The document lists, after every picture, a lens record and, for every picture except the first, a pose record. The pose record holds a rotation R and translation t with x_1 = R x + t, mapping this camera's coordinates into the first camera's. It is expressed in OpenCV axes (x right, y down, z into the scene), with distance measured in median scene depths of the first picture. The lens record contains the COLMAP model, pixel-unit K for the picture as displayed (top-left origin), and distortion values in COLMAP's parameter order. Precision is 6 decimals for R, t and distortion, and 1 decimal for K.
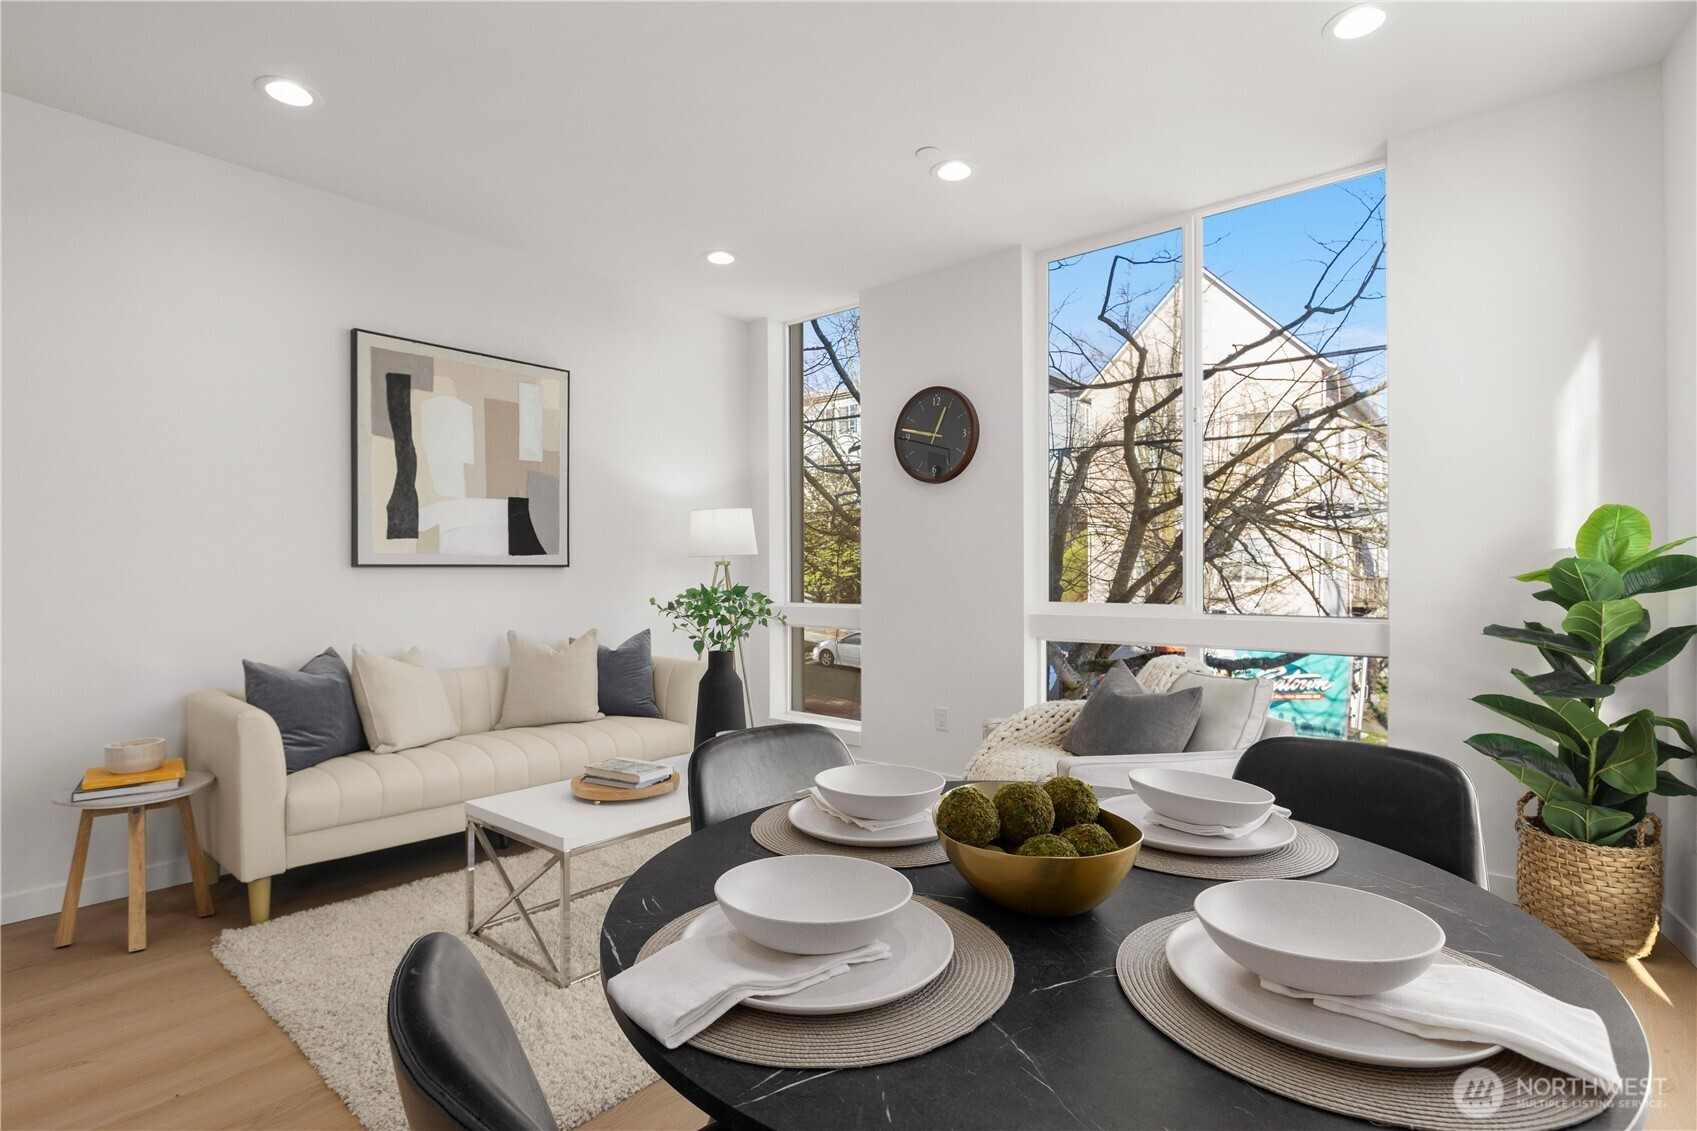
lens RADIAL K [[840.8, 0, 847.6], [0, 840.8, 570.3], [0, 0, 1]] dist [-0.007865, -0.000175]
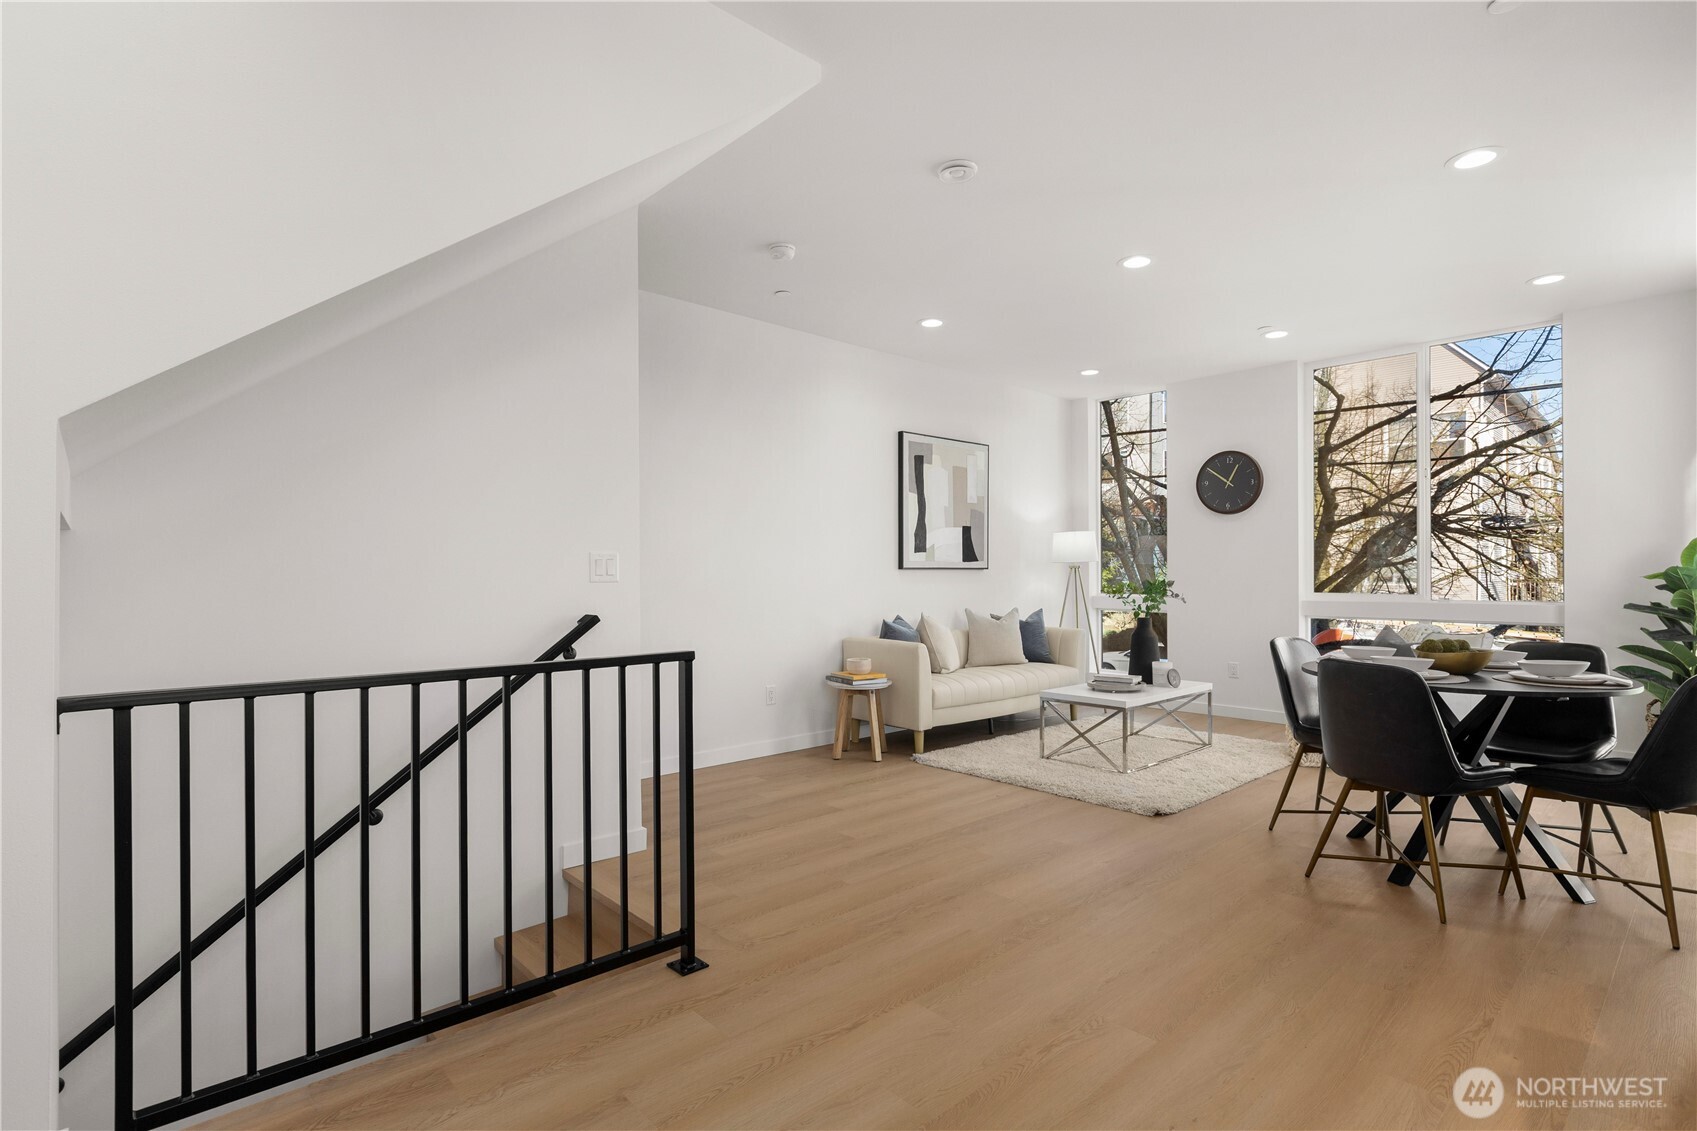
lens RADIAL K [[838.6, 0, 845.6], [0, 838.6, 566.0], [0, 0, 1]] dist [0.004685, 0.001834]
pose [[0.992324, 0.000964, -0.123661, -0.446553], [-0.001472, 0.999991, -0.004014, -0.003196], [0.123656, 0.004166, 0.992316, -0.664811]]
